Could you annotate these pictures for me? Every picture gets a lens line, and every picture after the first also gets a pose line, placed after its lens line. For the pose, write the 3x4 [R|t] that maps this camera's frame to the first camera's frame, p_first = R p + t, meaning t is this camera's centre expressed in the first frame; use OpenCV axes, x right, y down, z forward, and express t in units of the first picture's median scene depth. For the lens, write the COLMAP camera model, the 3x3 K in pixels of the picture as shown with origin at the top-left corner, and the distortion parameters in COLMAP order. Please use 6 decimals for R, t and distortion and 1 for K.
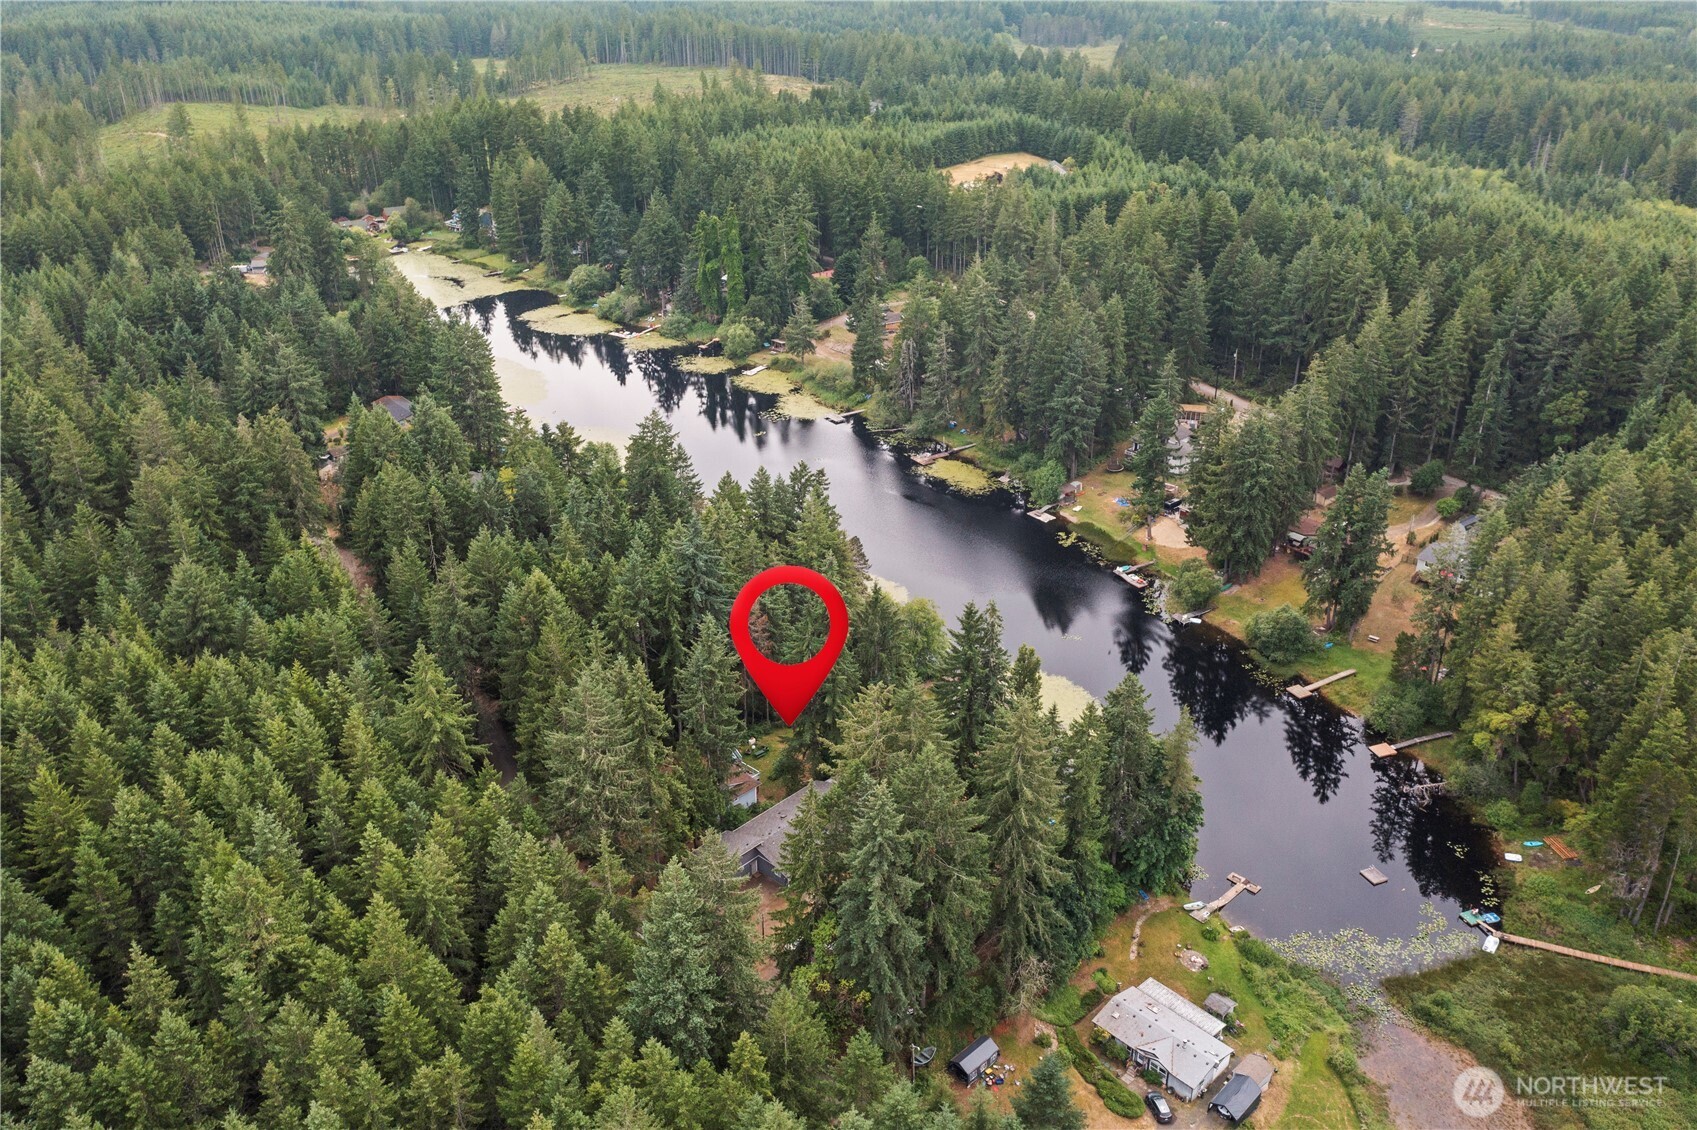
lens RADIAL K [[1308.0, 0, 848.5], [0, 1308.0, 565.0], [0, 0, 1]] dist [-0.004559, -0.003045]
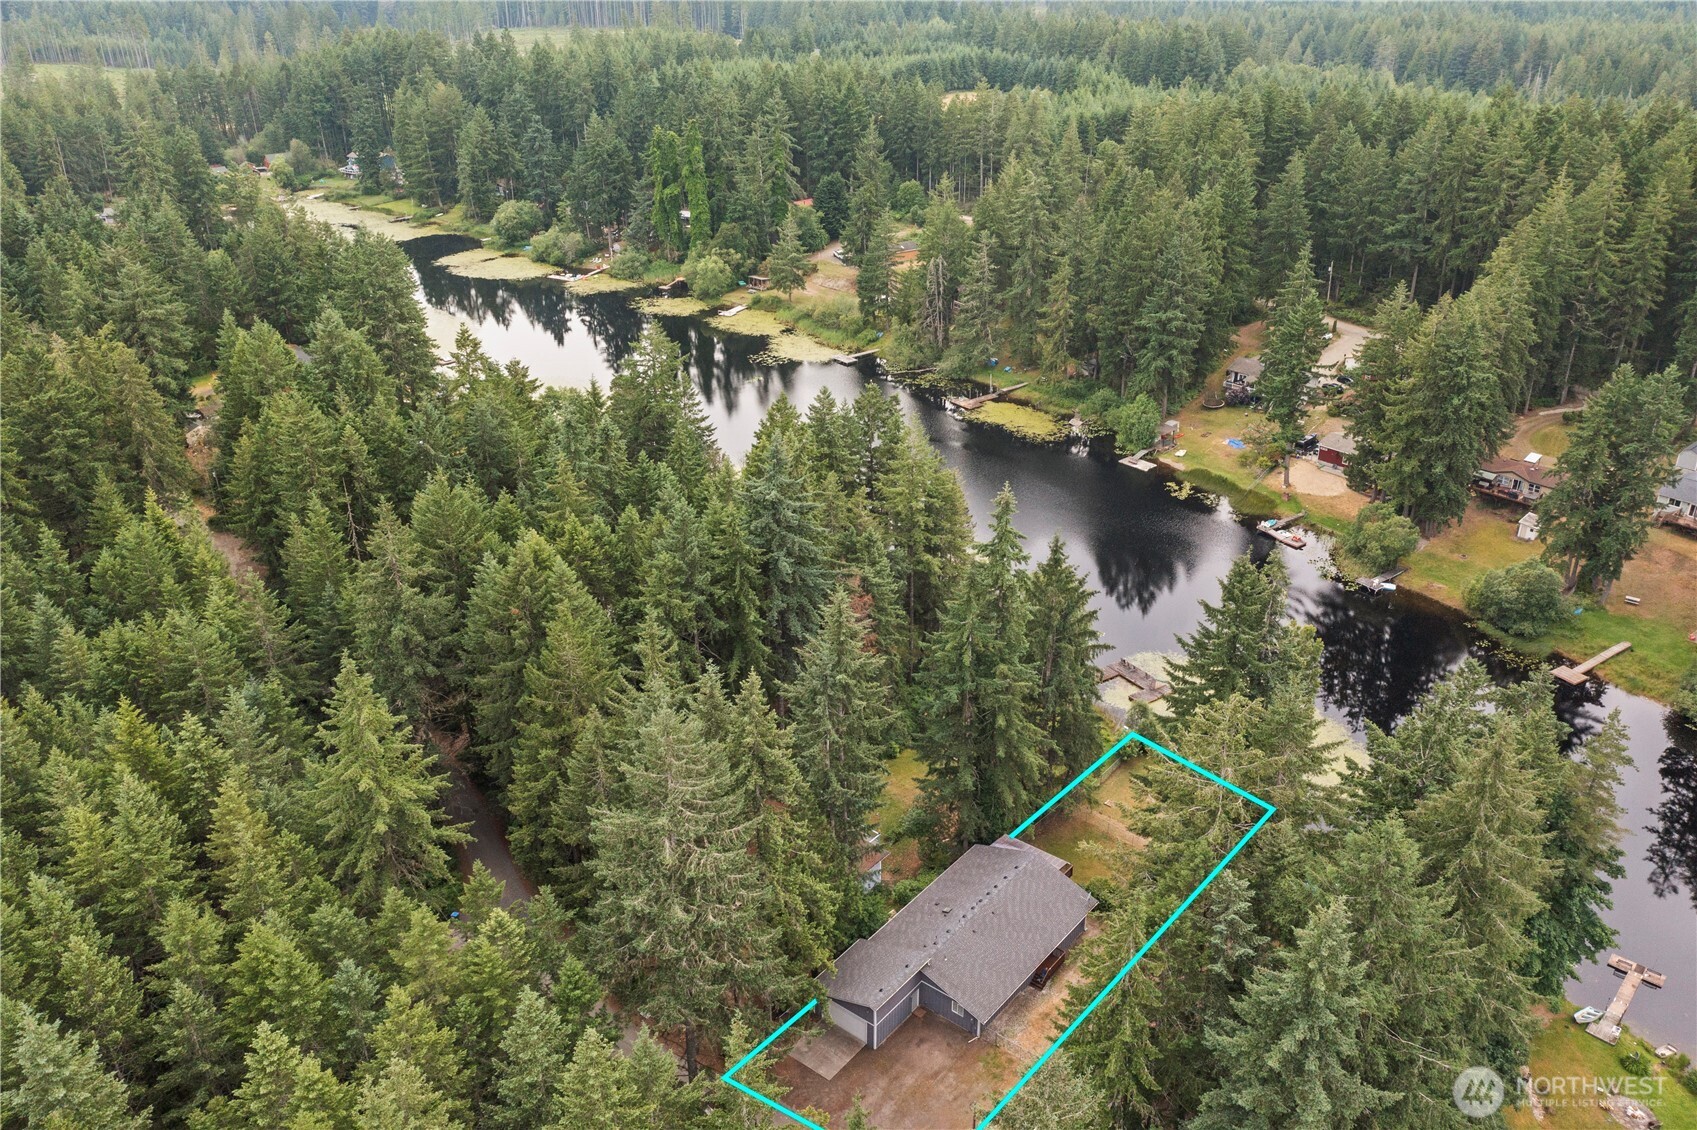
lens RADIAL K [[1308.0, 0, 848.5], [0, 1308.0, 565.0], [0, 0, 1]] dist [-0.004559, -0.003045]
pose [[0.997072, -0.036044, 0.067436, -0.081185], [0.035847, 0.999349, 0.004120, 0.013910], [-0.067541, -0.001691, 0.997715, 0.231679]]
